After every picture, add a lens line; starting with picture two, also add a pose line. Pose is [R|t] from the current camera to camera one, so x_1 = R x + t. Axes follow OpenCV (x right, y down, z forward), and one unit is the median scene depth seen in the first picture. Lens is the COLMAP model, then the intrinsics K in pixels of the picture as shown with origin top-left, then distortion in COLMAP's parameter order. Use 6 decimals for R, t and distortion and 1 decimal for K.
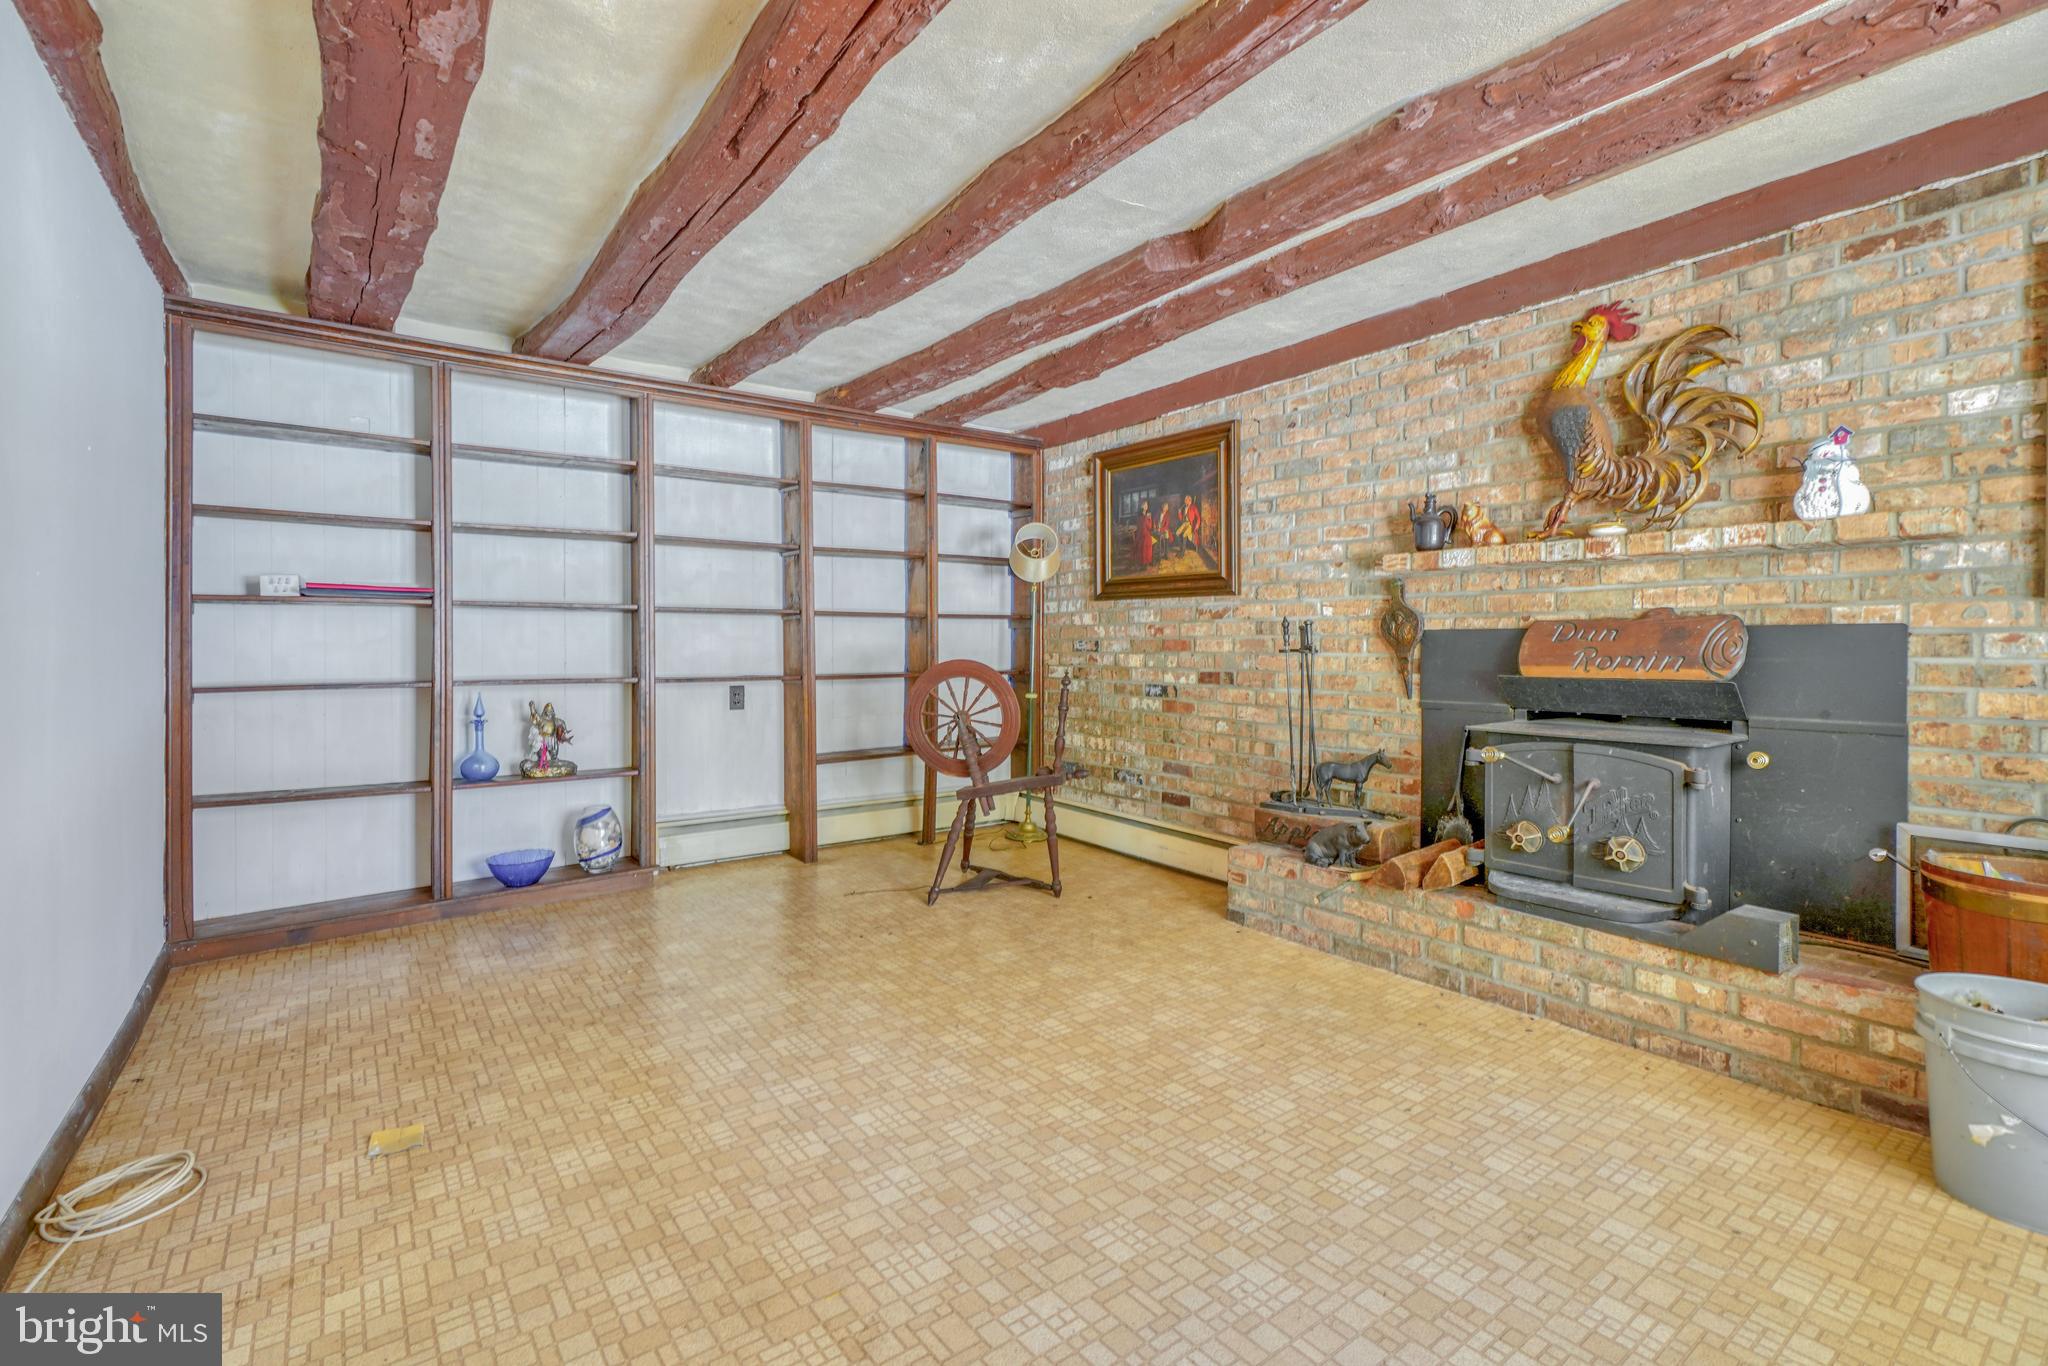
lens RADIAL K [[928.2, 0, 1024.3], [0, 928.2, 668.6], [0, 0, 1]] dist [-0.005339, 0.001762]
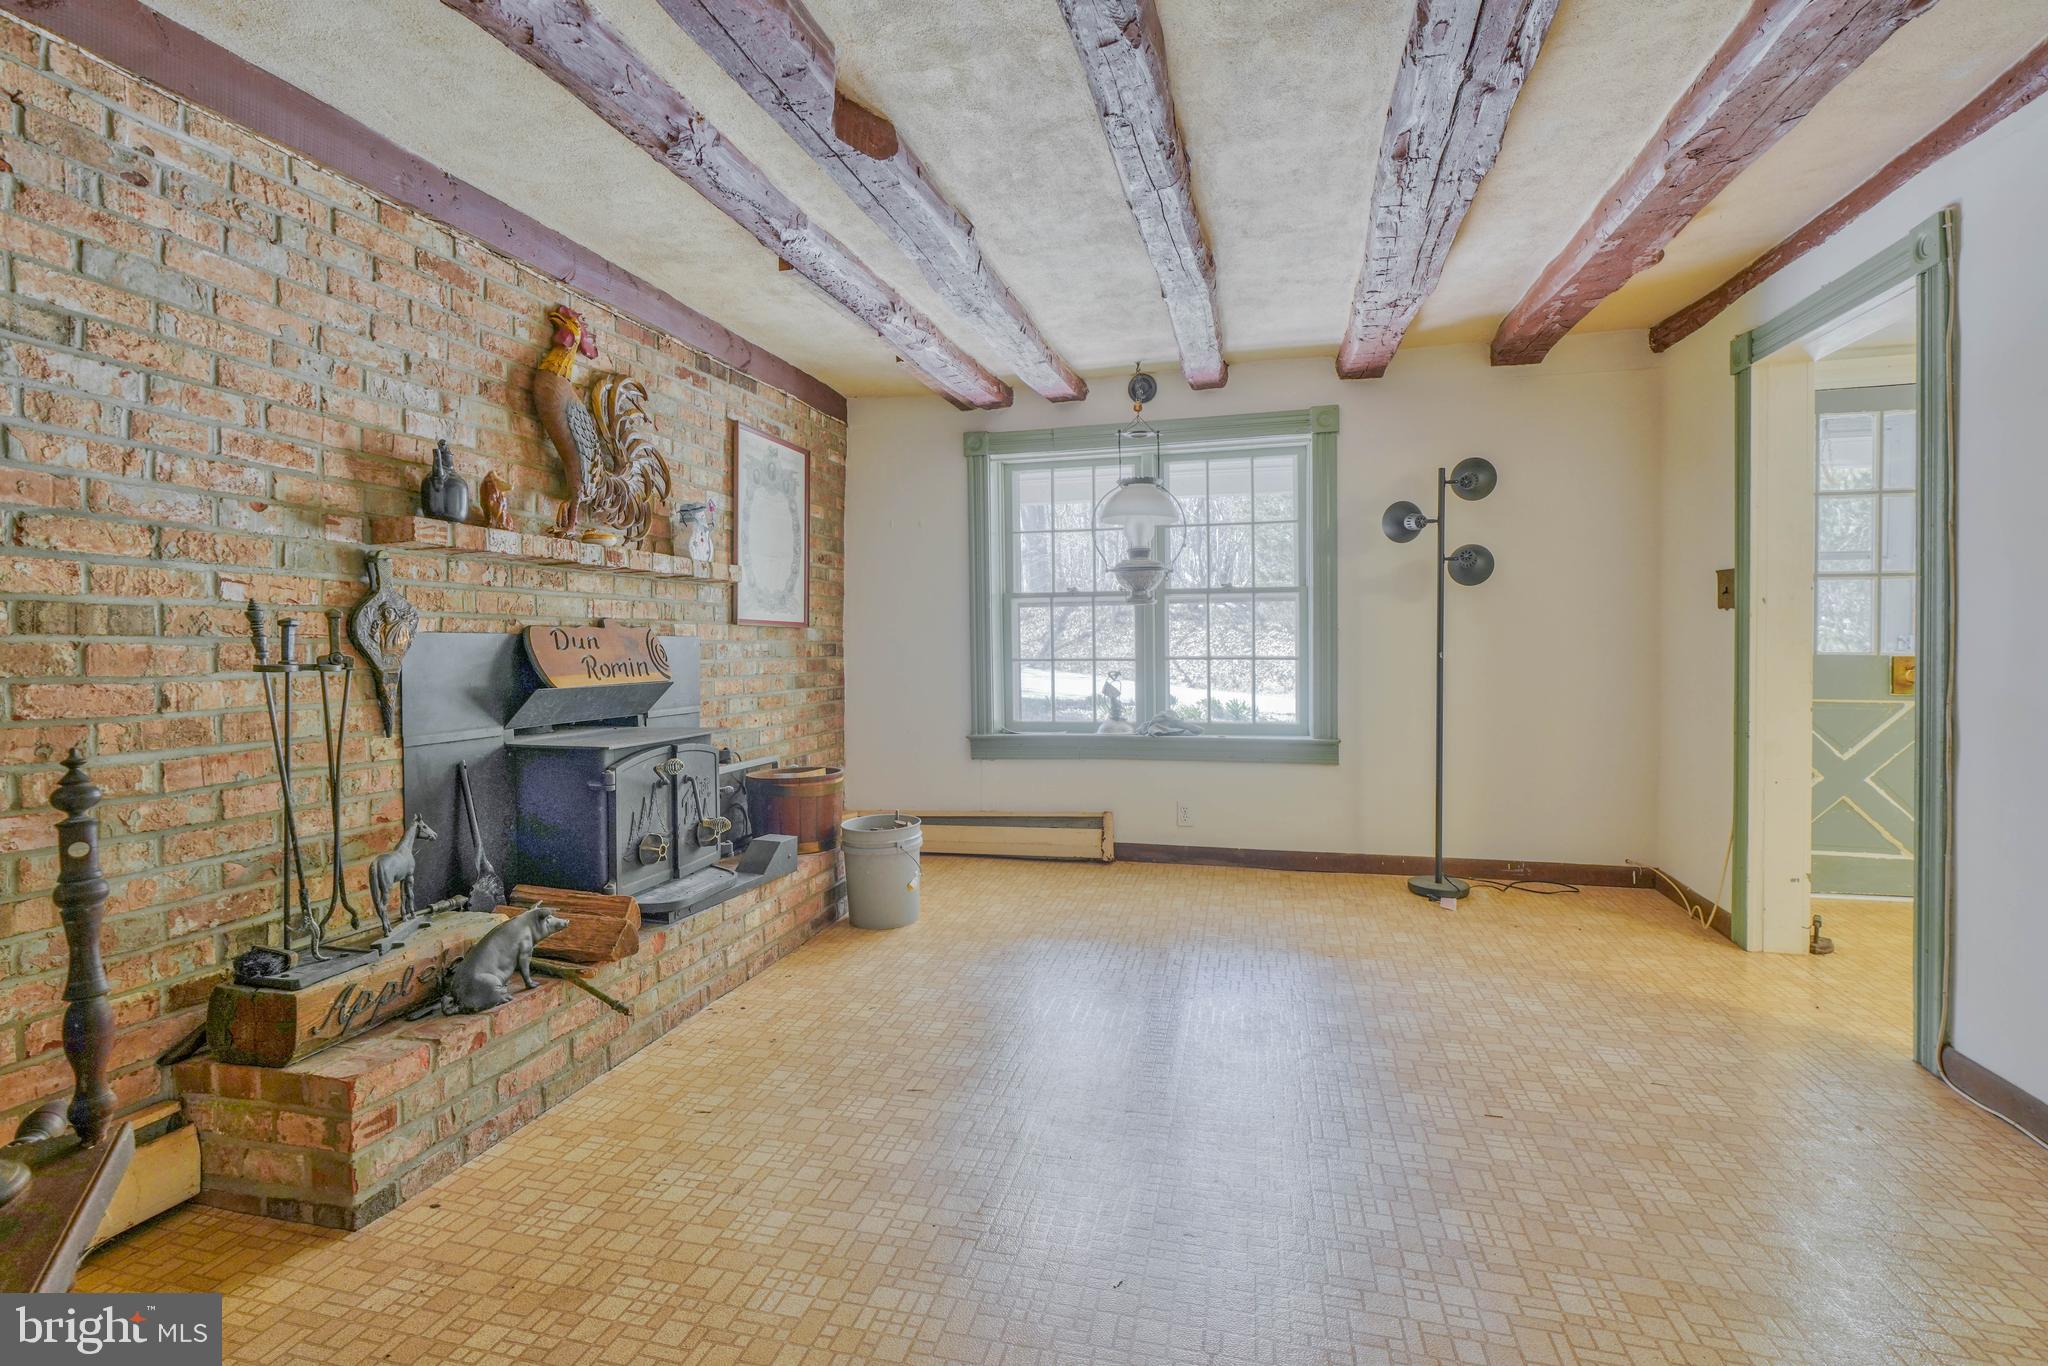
lens RADIAL K [[928.2, 0, 1013.3], [0, 928.2, 650.3], [0, 0, 1]] dist [-0.005339, 0.001762]
pose [[-0.612382, 0.001747, 0.790560, -0.446919], [0.027927, 0.999421, 0.019424, -0.034441], [-0.790069, 0.033972, -0.612076, 1.245004]]
